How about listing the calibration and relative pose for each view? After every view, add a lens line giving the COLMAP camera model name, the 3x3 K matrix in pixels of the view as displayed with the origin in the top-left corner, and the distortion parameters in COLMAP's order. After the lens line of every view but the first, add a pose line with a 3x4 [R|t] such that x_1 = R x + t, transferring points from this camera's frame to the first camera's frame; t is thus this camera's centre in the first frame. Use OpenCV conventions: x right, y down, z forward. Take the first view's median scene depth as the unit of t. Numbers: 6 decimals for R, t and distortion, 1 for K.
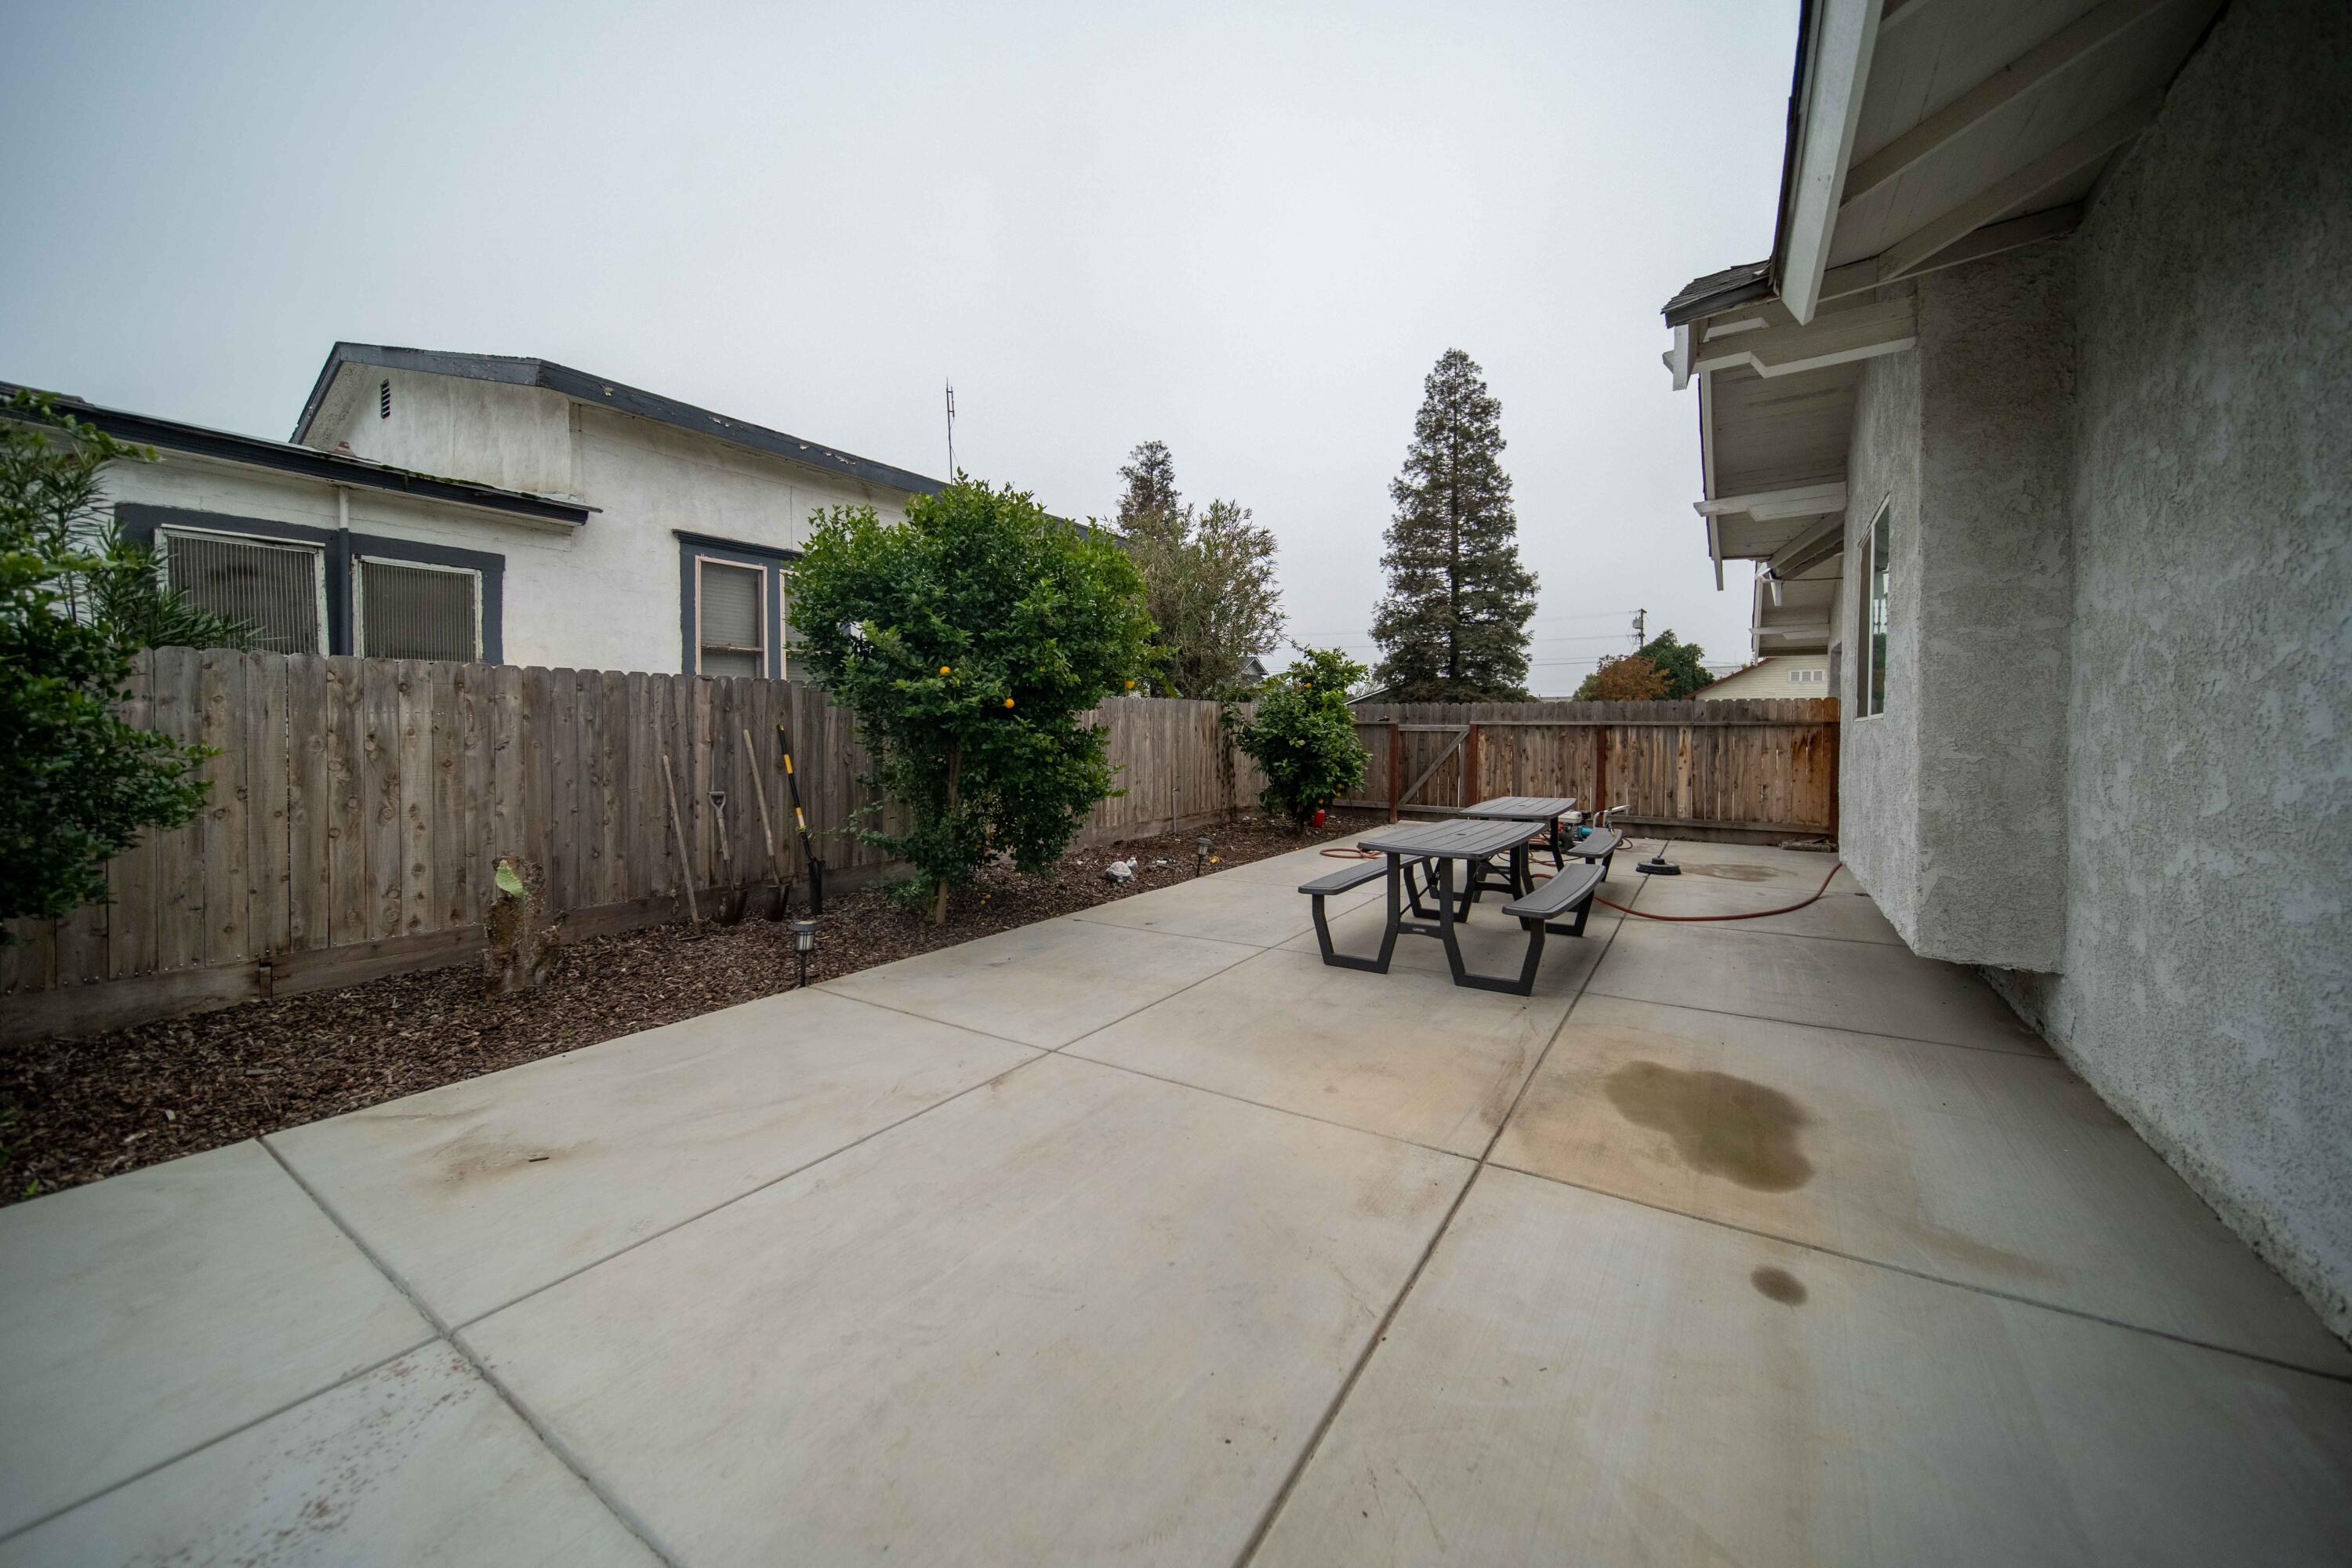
lens RADIAL K [[796.3, 0, 1173.9], [0, 796.3, 734.1], [0, 0, 1]] dist [-0.000152, -0.000039]
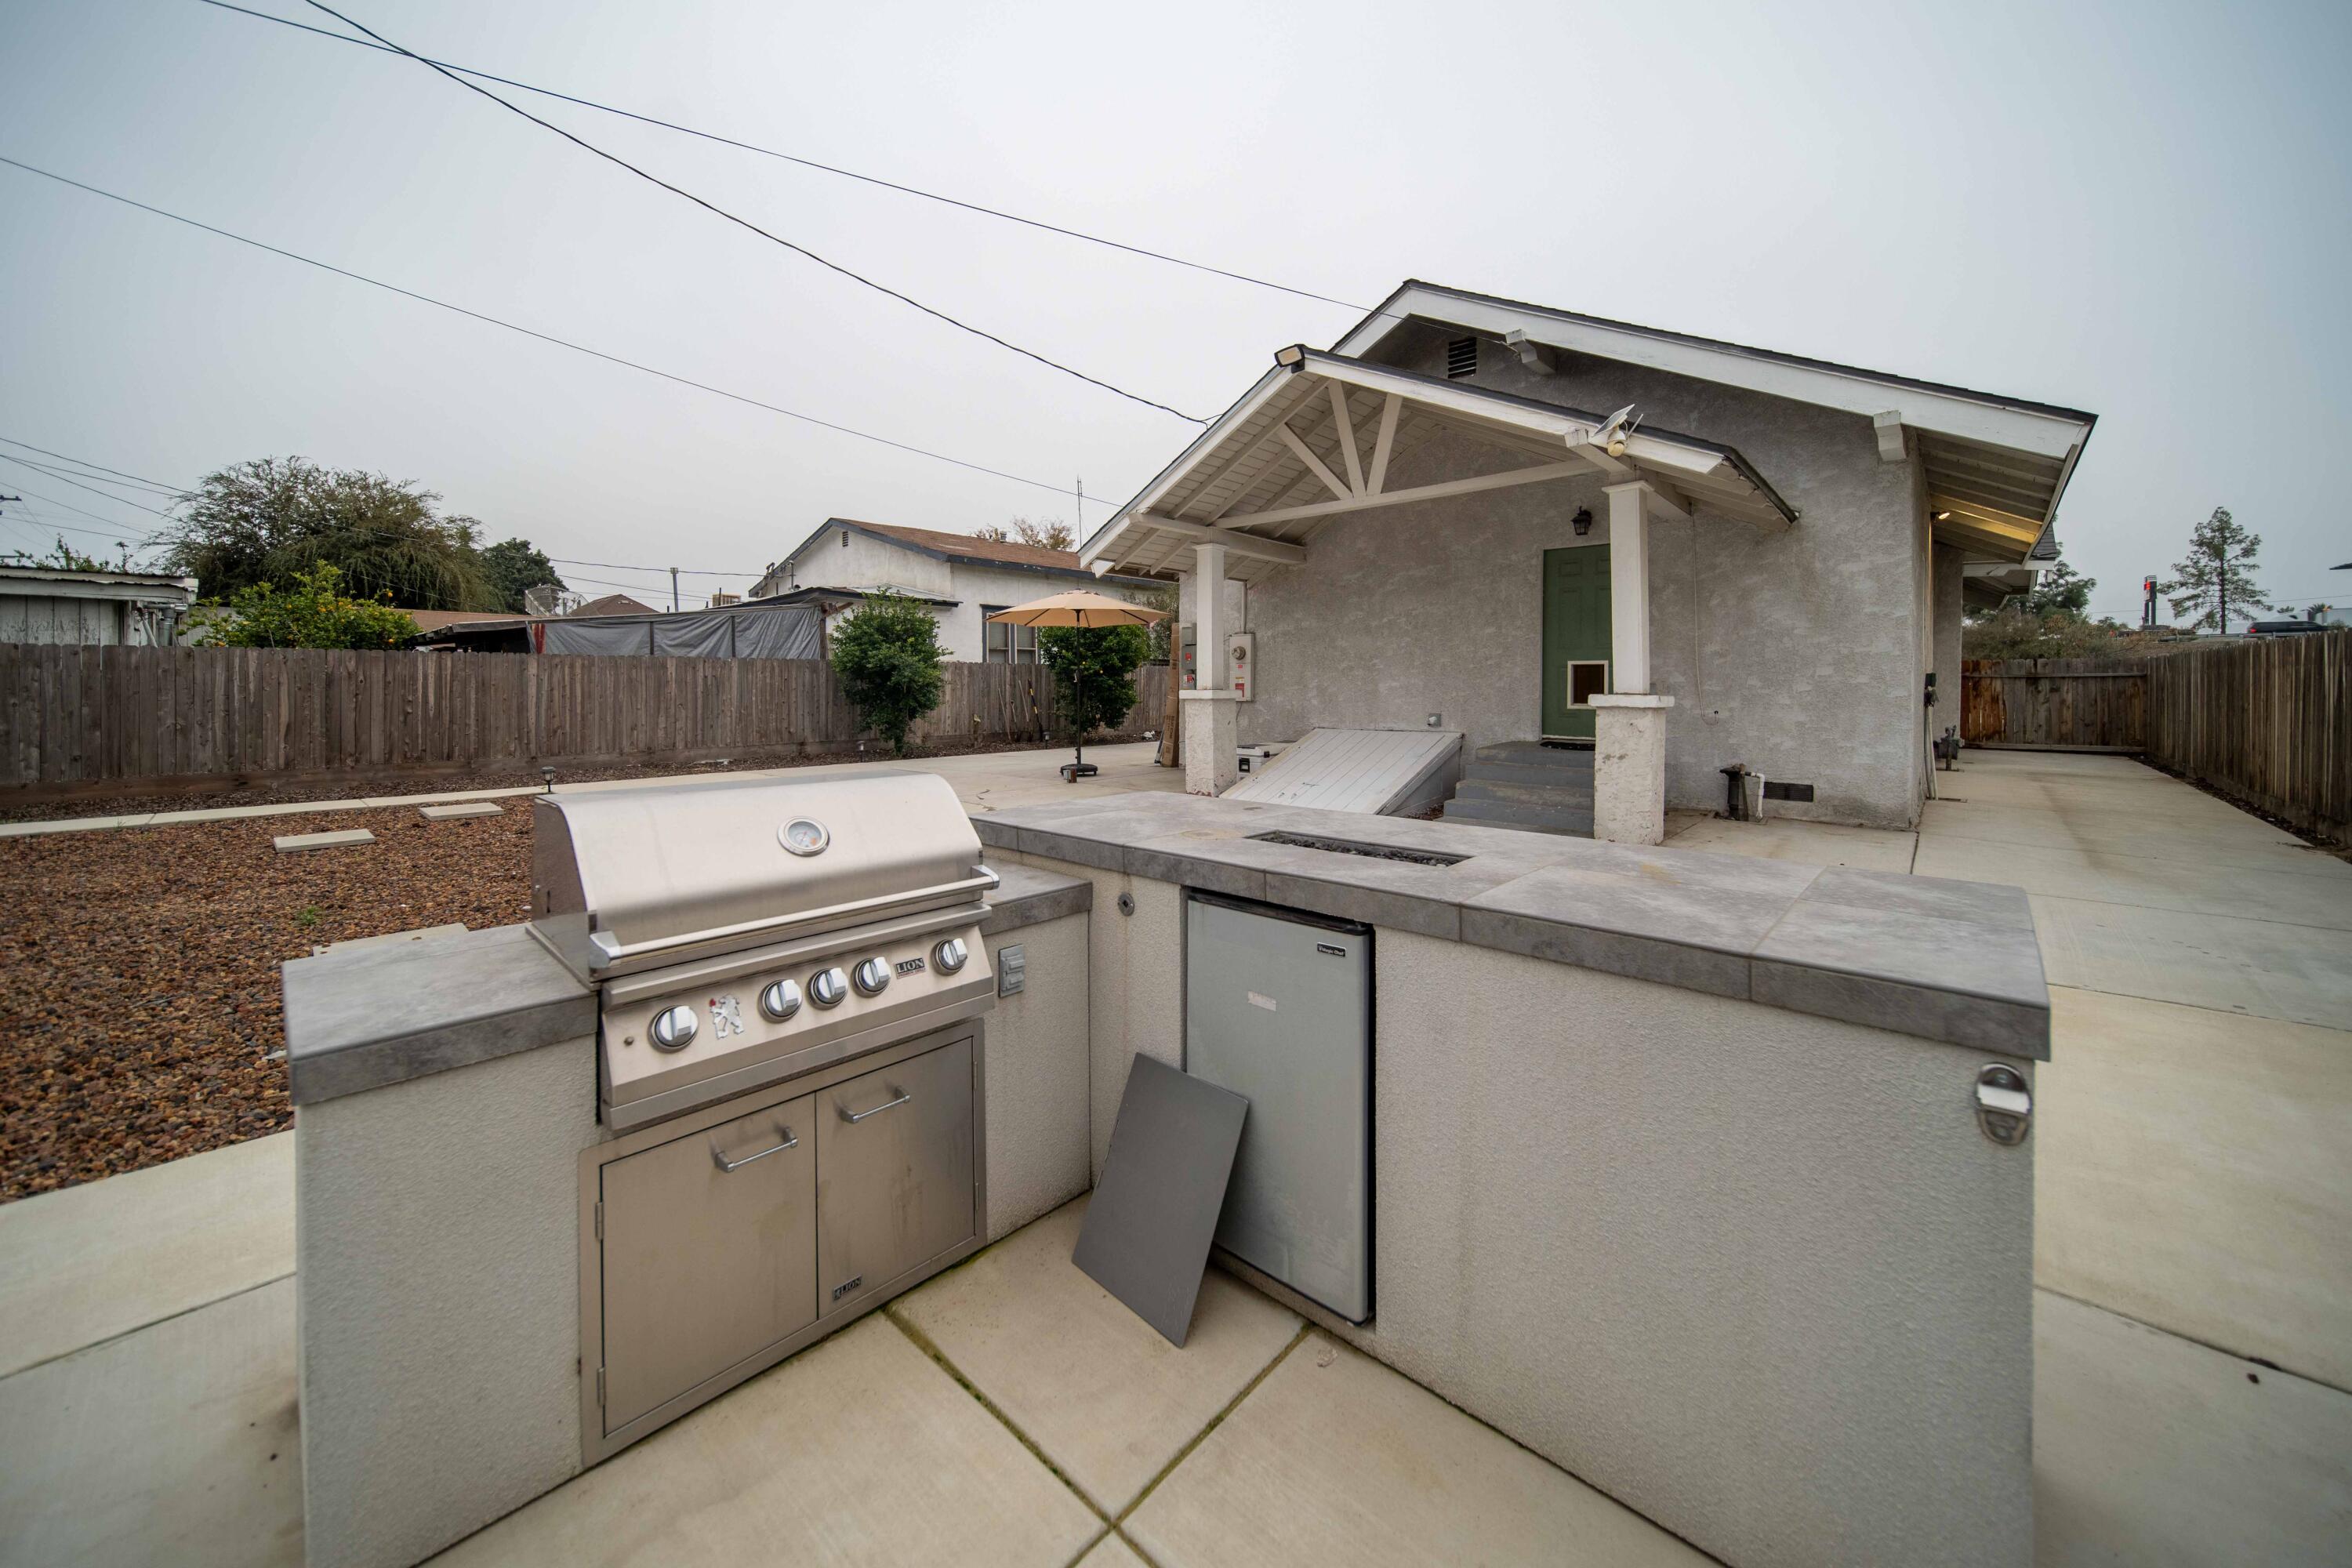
lens RADIAL K [[864.9, 0, 1163.6], [0, 864.9, 692.1], [0, 0, 1]] dist [0.002421, -0.000021]
pose [[0.985816, -0.001542, -0.167823, 0.450527], [0.001464, 0.999999, -0.000591, 0.033592], [0.167824, 0.000337, 0.985817, -1.742513]]
